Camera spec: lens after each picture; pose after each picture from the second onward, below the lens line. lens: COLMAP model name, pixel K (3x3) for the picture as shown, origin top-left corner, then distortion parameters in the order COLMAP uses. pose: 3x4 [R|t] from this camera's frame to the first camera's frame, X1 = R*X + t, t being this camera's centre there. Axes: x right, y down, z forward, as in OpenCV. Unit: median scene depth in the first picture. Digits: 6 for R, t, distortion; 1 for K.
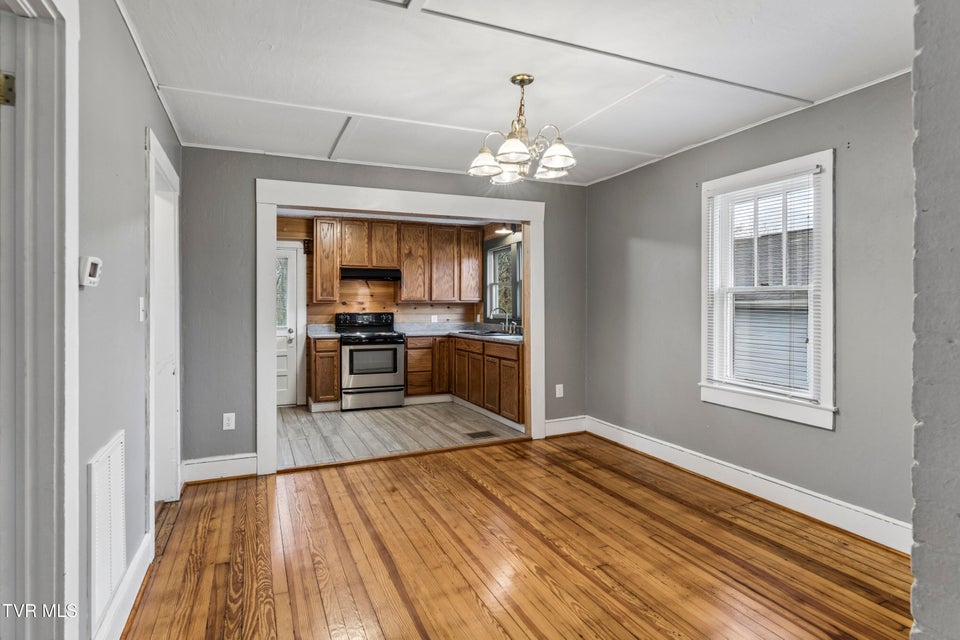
lens RADIAL K [[523.5, 0, 472.6], [0, 523.5, 305.4], [0, 0, 1]] dist [-0.000502, 0.002603]
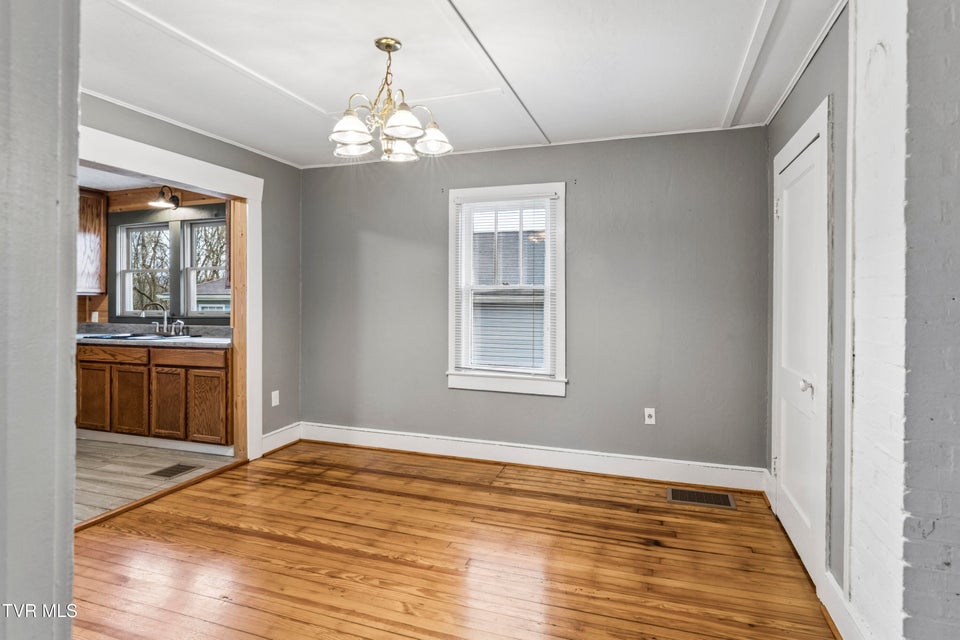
lens RADIAL K [[523.8, 0, 480.8], [0, 523.8, 297.8], [0, 0, 1]] dist [0.006173, -0.003906]
pose [[0.669825, 0.007532, 0.742481, -0.257418], [-0.004367, 0.999971, -0.006204, 0.000118], [-0.742506, 0.000913, 0.669838, 0.166897]]
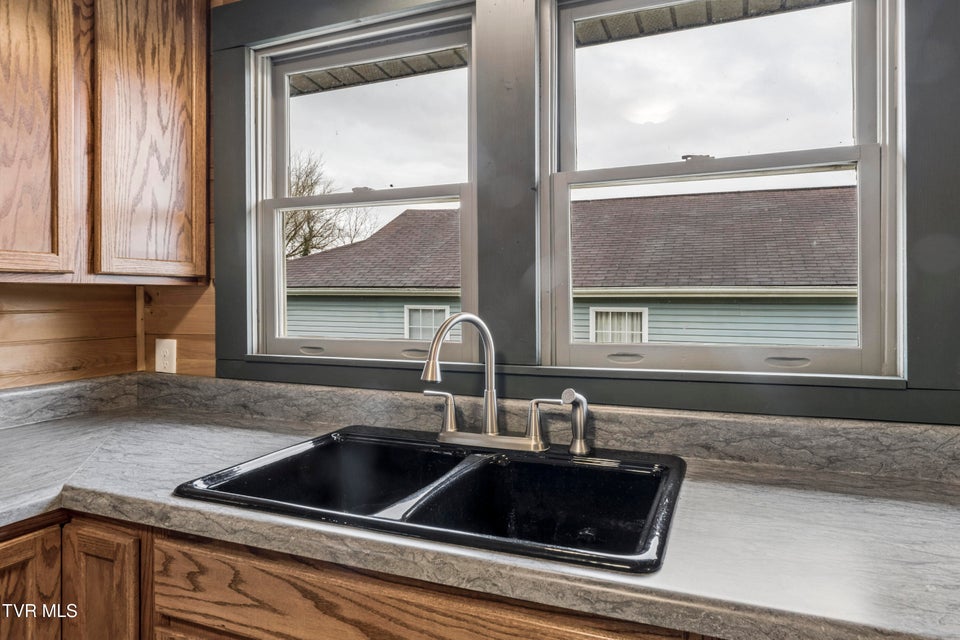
lens RADIAL K [[558.1, 0, 487.3], [0, 558.1, 293.3], [0, 0, 1]] dist [0.005185, -0.009192]
pose [[0.680878, -0.000207, 0.732397, -0.105901], [0.000543, 1.000000, -0.000222, -0.003220], [-0.732397, 0.000548, 0.680878, 1.104264]]
